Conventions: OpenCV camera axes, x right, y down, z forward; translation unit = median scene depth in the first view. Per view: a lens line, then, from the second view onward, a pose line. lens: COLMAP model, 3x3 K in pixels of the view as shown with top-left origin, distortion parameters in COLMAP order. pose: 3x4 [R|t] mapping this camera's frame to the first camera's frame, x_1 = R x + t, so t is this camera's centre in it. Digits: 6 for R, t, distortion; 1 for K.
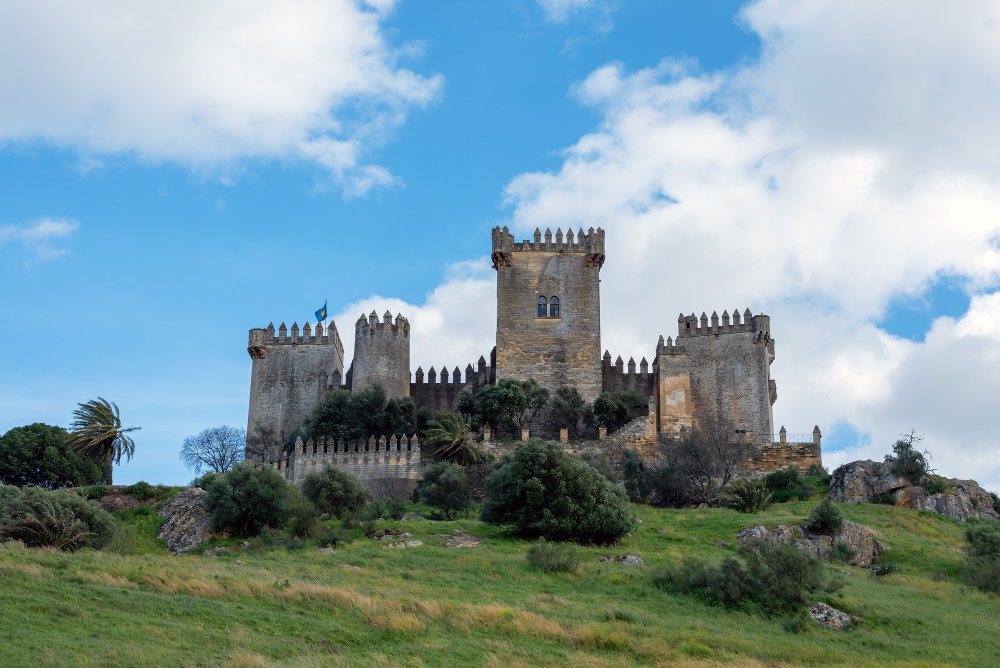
lens RADIAL K [[1783.8, 0, 544.4], [0, 1783.8, 334.0], [0, 0, 1]] dist [0.008049, 0.083209]
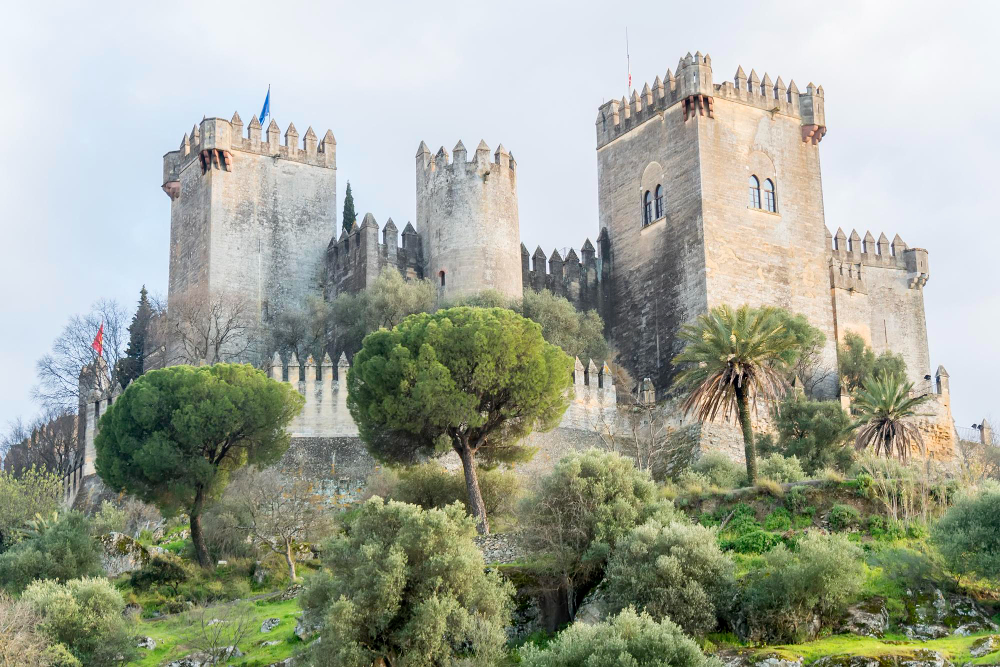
lens RADIAL K [[2510.8, 0, 500.0], [0, 2510.8, 333.5], [0, 0, 1]] dist [0.079954, 0.469699]
pose [[0.850353, 0.154630, 0.502980, -0.529645], [-0.194229, 0.980587, 0.026910, 0.028455], [-0.489054, -0.120576, 0.863879, 0.246257]]
